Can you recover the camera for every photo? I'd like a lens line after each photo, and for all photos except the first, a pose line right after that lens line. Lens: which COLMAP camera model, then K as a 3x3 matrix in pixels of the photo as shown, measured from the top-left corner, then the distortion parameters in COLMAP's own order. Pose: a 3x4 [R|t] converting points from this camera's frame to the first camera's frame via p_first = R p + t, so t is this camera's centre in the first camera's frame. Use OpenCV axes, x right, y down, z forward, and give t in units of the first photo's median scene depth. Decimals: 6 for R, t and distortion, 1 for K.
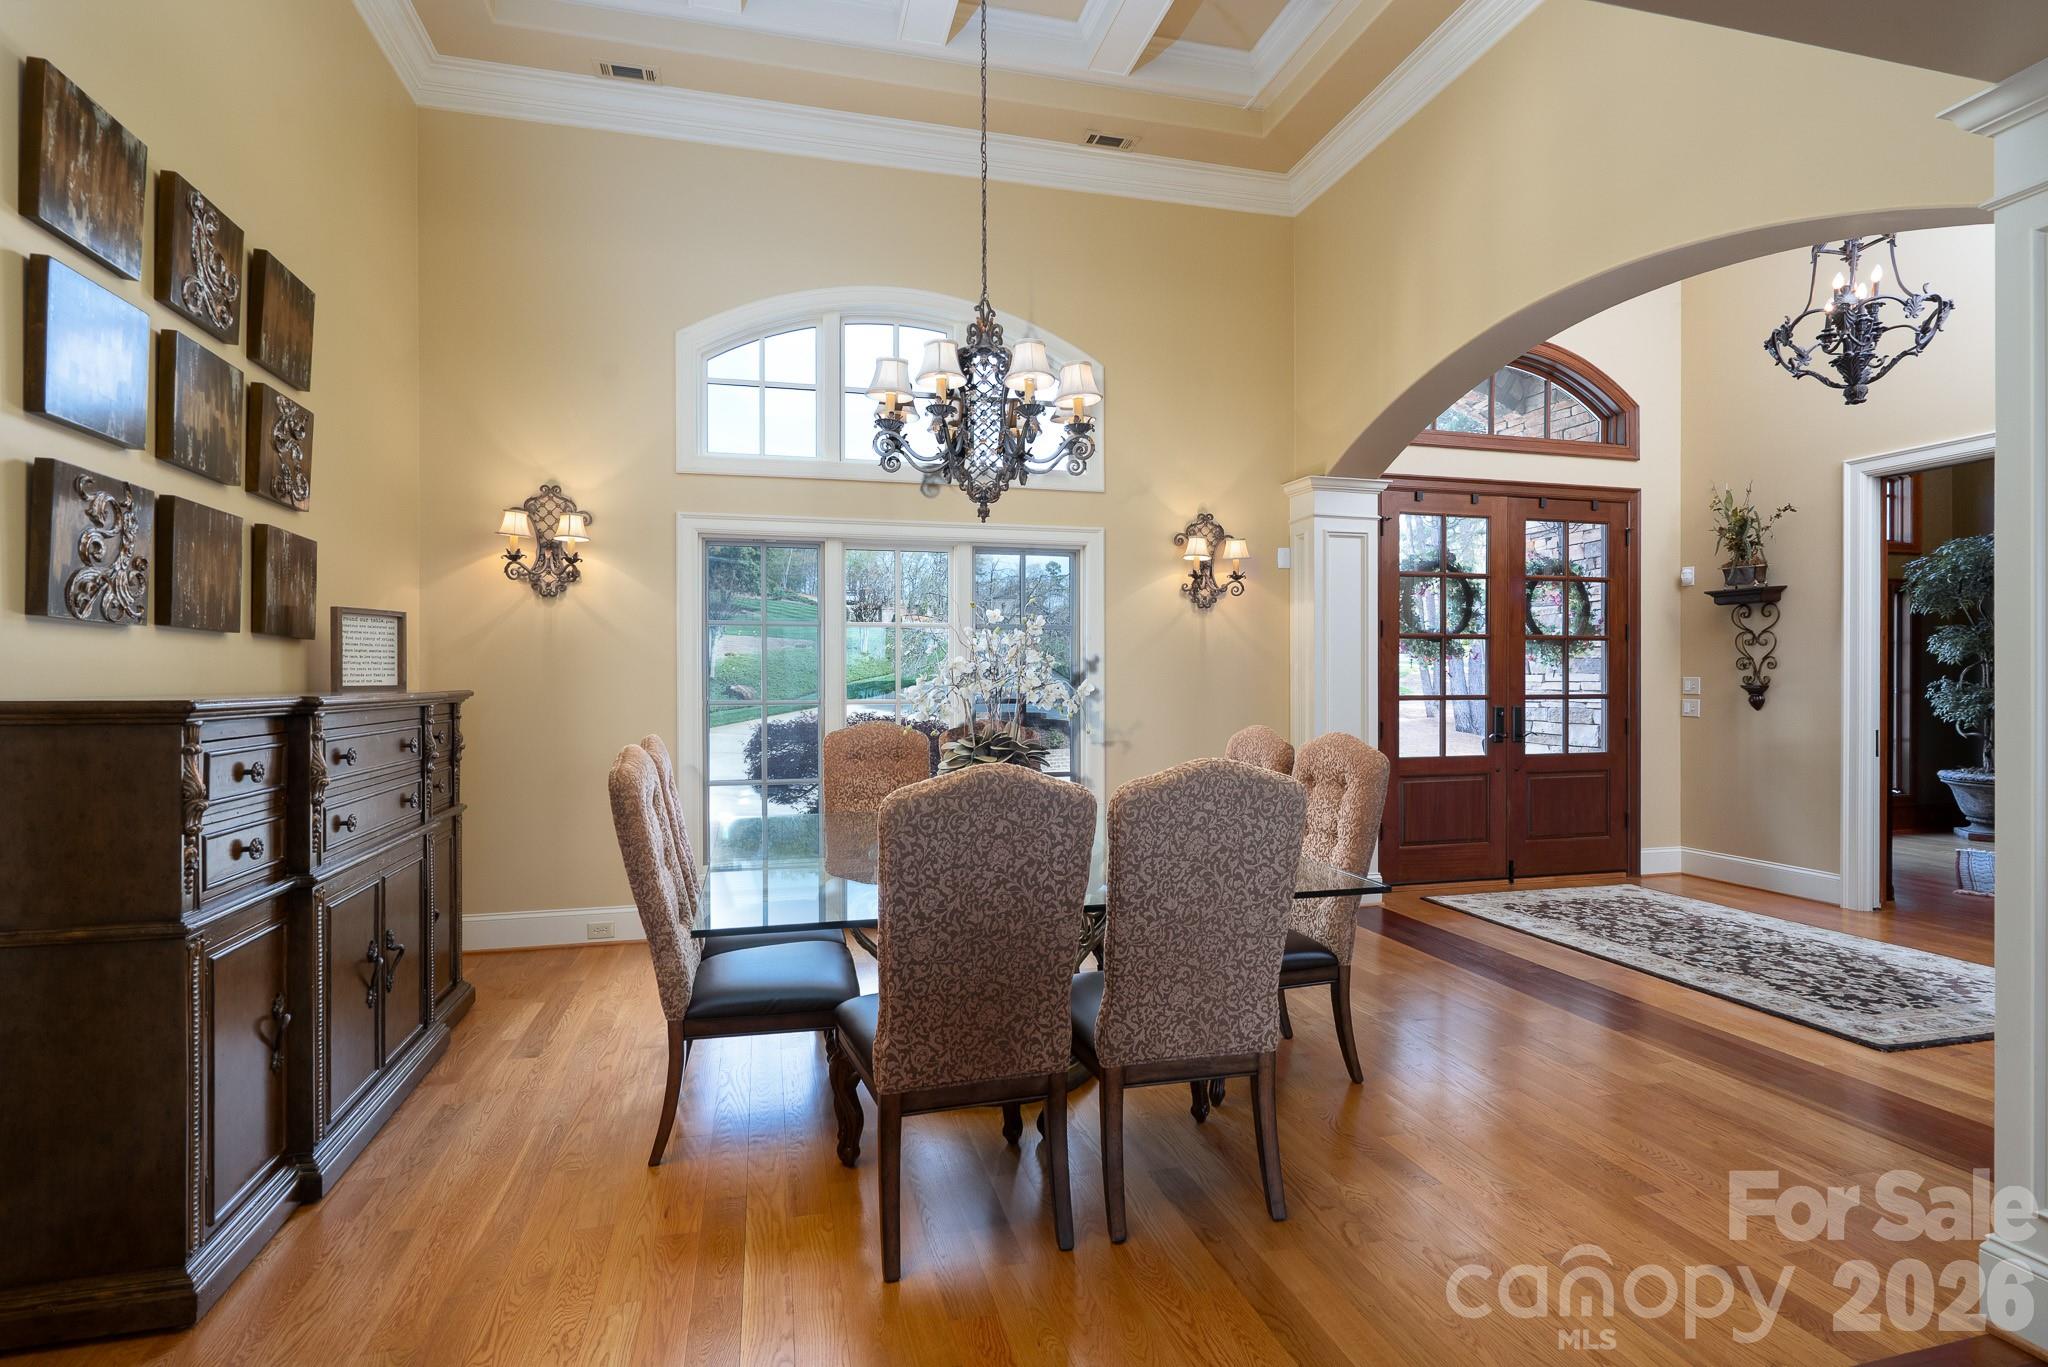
lens RADIAL K [[936.5, 0, 1013.4], [0, 936.5, 684.5], [0, 0, 1]] dist [-0.007760, 0.001333]
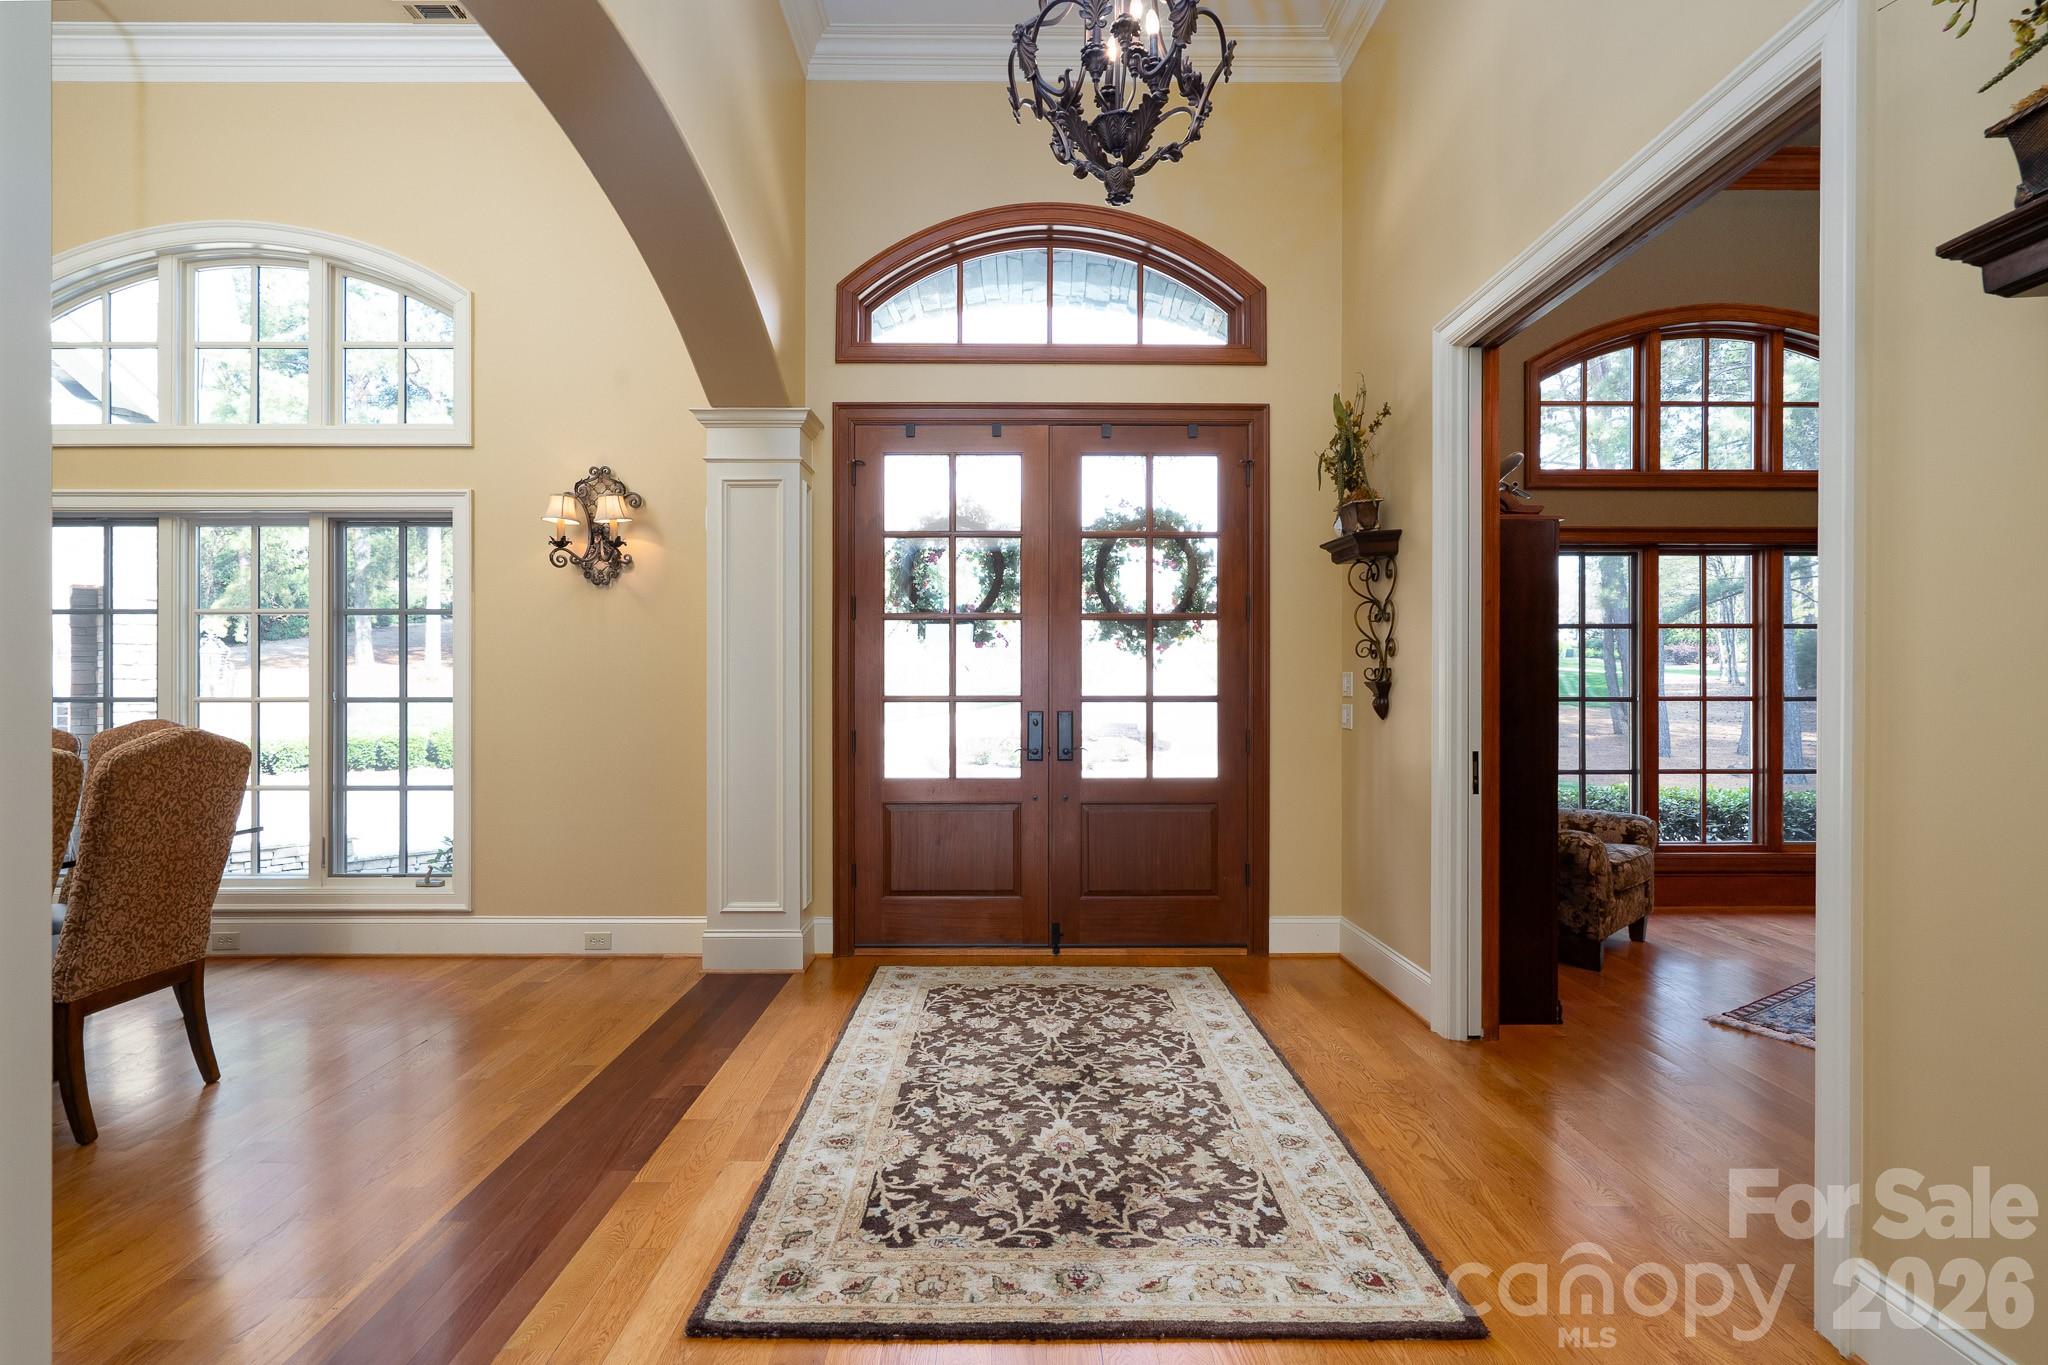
lens RADIAL K [[998.9, 0, 1027.7], [0, 998.9, 661.0], [0, 0, 1]] dist [-0.019465, -0.000165]
pose [[0.974558, 0.001050, -0.224132, 0.671773], [-0.003162, 0.999954, -0.009063, -0.008426], [0.224112, 0.009541, 0.974517, 0.231485]]
